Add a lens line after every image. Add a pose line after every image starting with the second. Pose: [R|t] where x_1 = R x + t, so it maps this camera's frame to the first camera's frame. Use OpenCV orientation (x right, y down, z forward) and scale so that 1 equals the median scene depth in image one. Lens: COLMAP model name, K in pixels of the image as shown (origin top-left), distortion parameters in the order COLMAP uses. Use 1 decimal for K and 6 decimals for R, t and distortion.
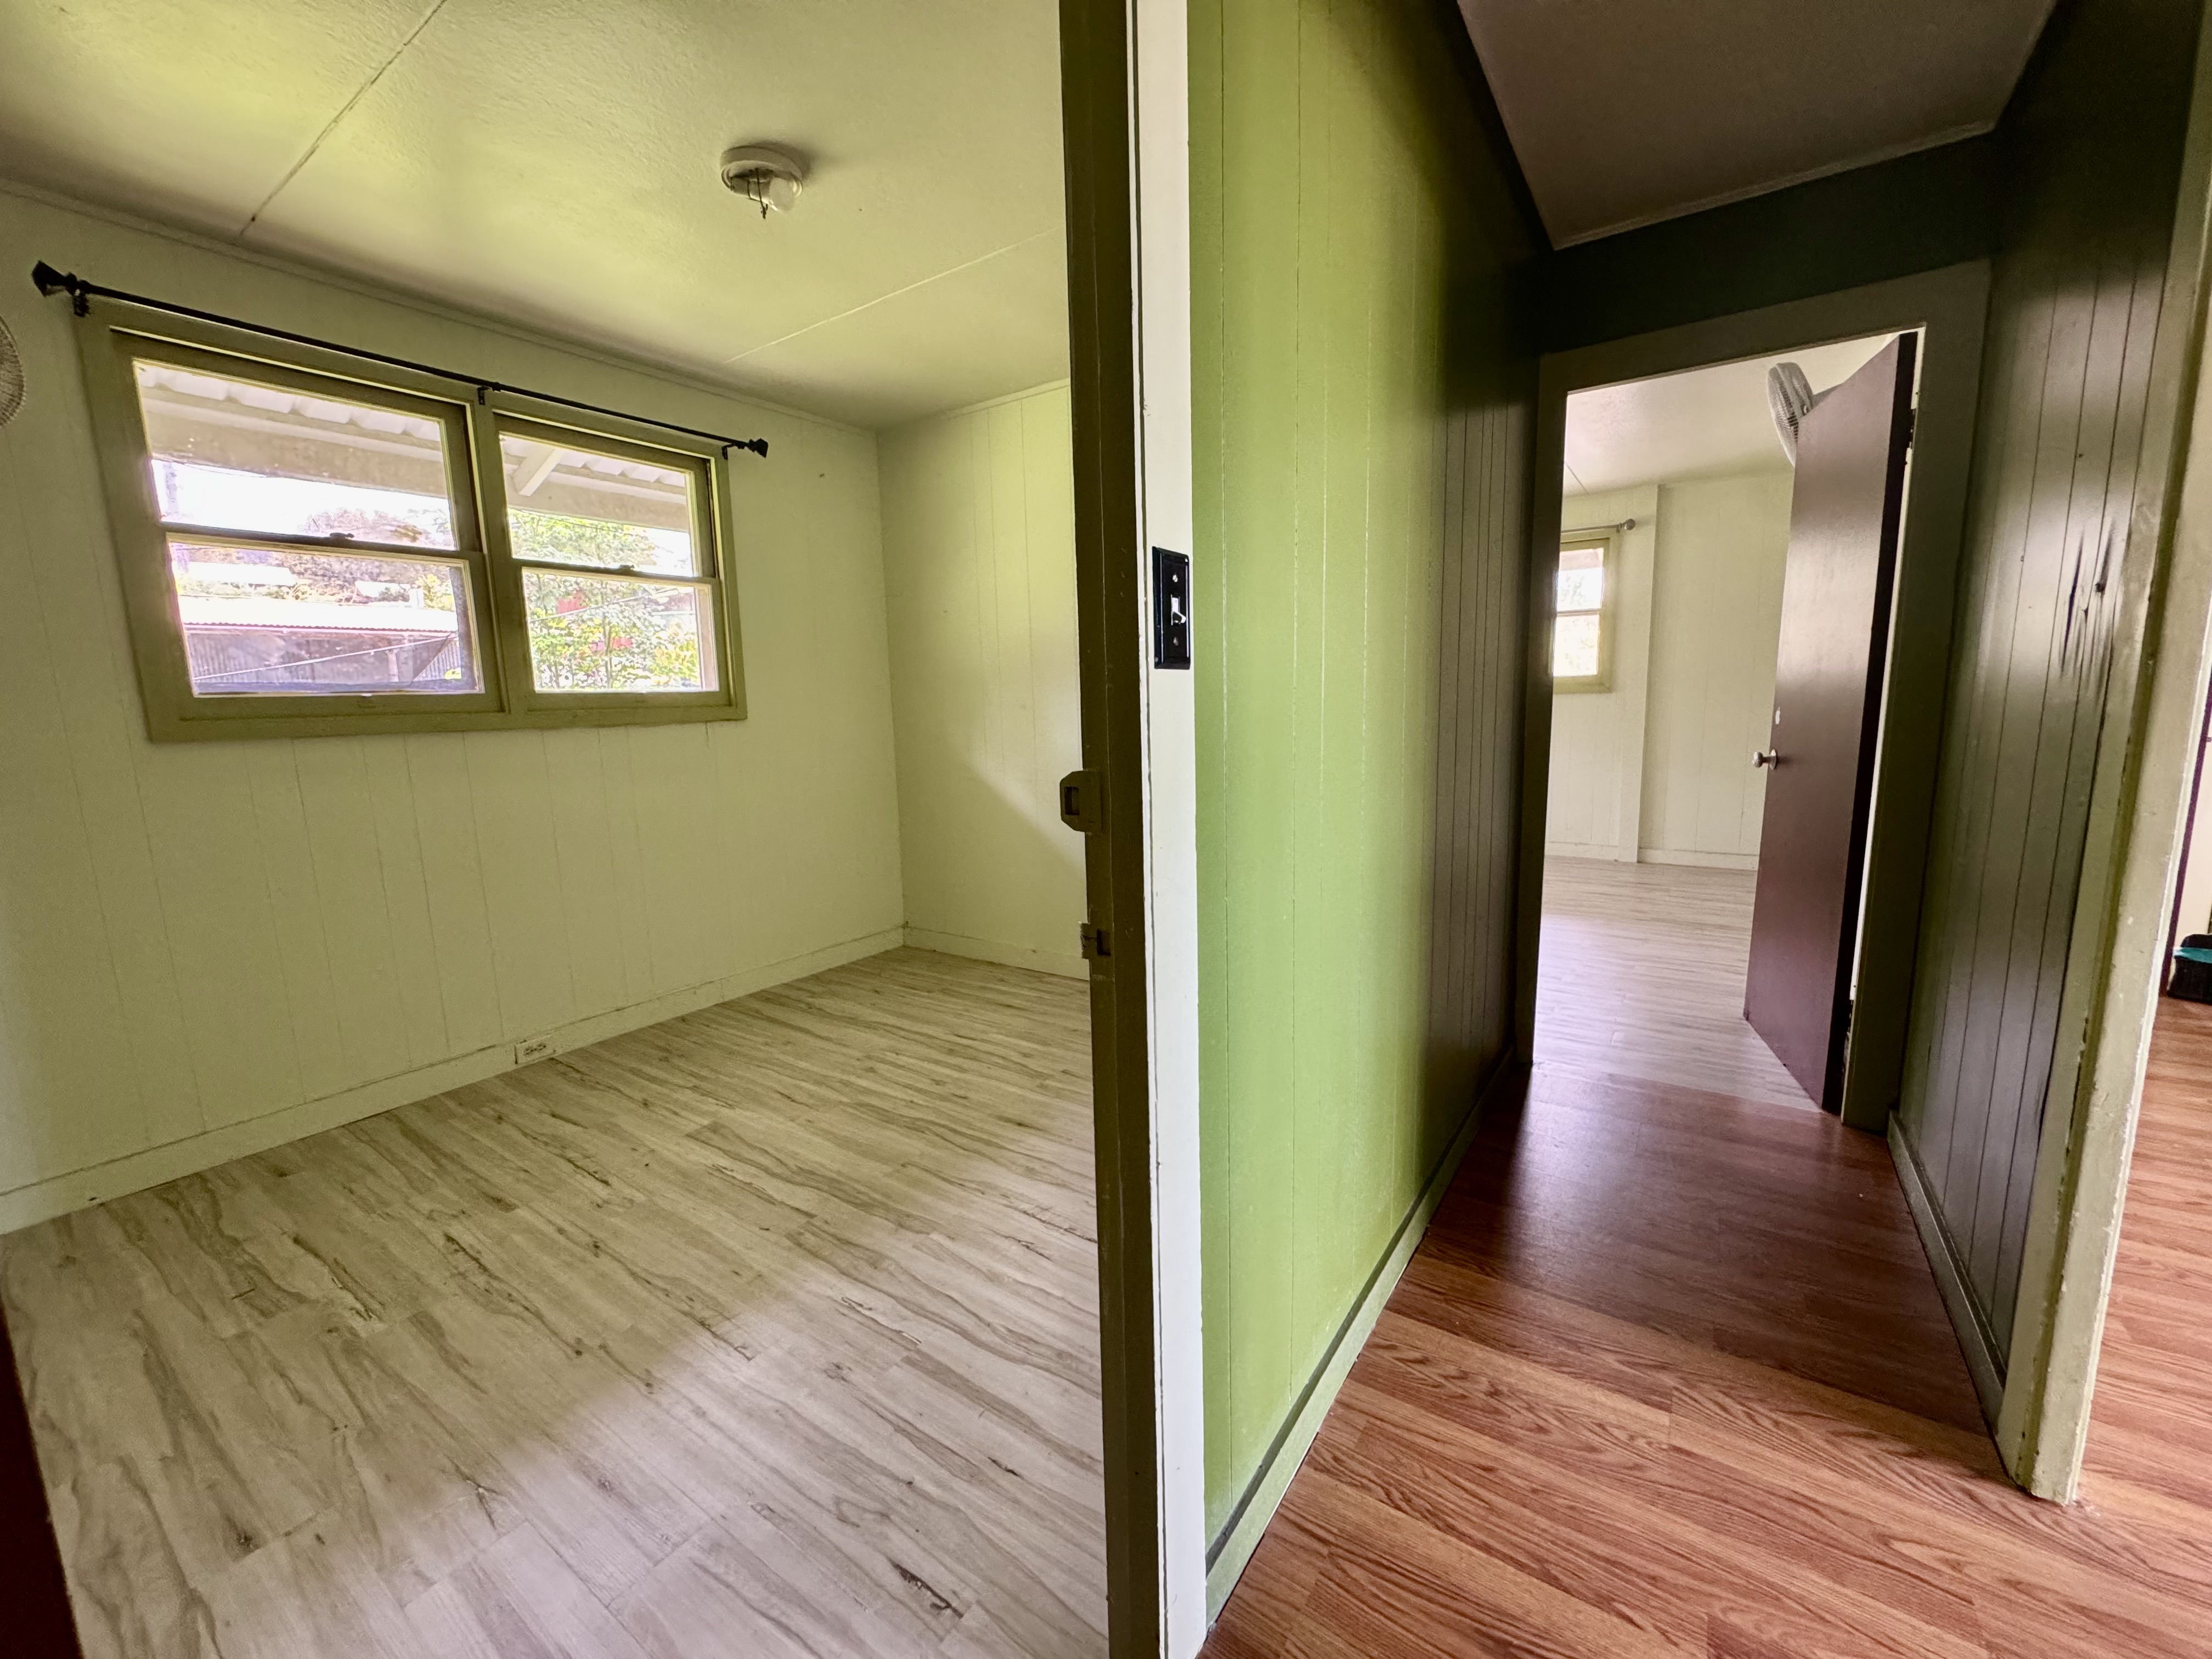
lens RADIAL K [[884.6, 0, 1106.0], [0, 884.6, 829.5], [0, 0, 1]] dist [-0.000281, -0.000113]
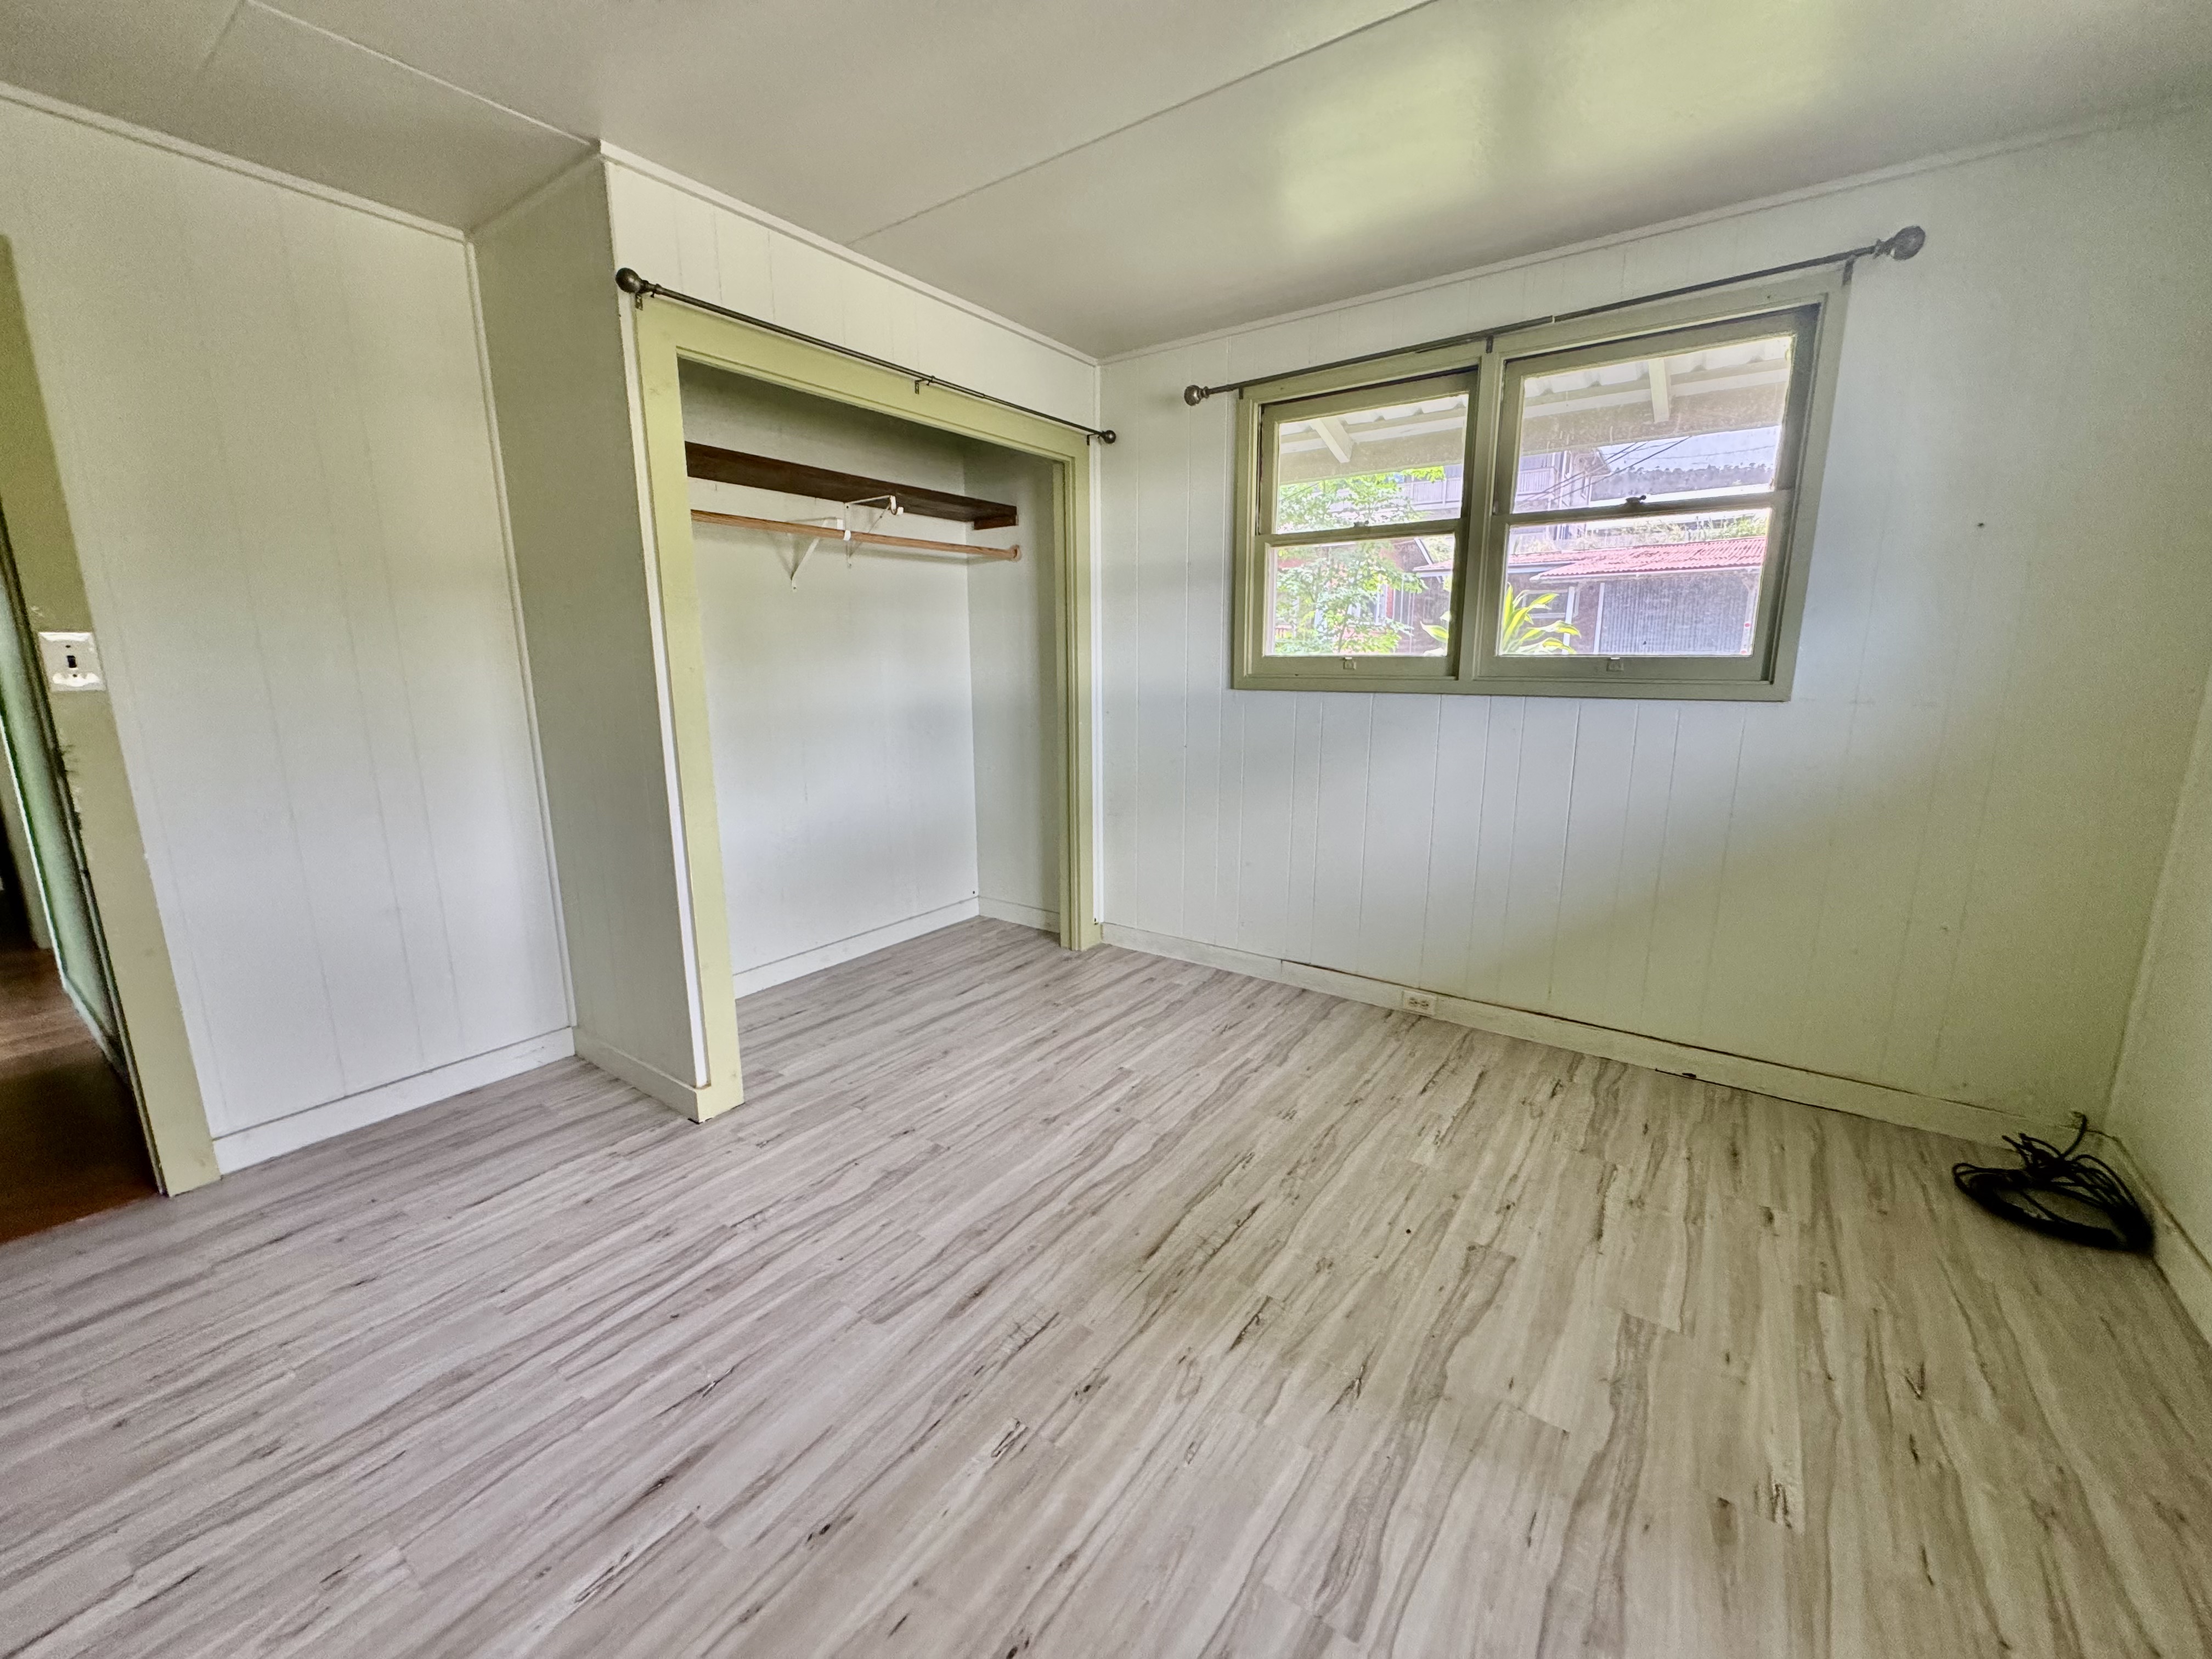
lens RADIAL K [[884.6, 0, 1106.0], [0, 884.6, 829.5], [0, 0, 1]] dist [-0.000281, -0.000113]
pose [[-0.034478, 0.214803, -0.976049, 0.352752], [-0.144413, 0.965309, 0.217540, -0.124024], [0.988917, 0.148454, -0.002262, 0.634598]]
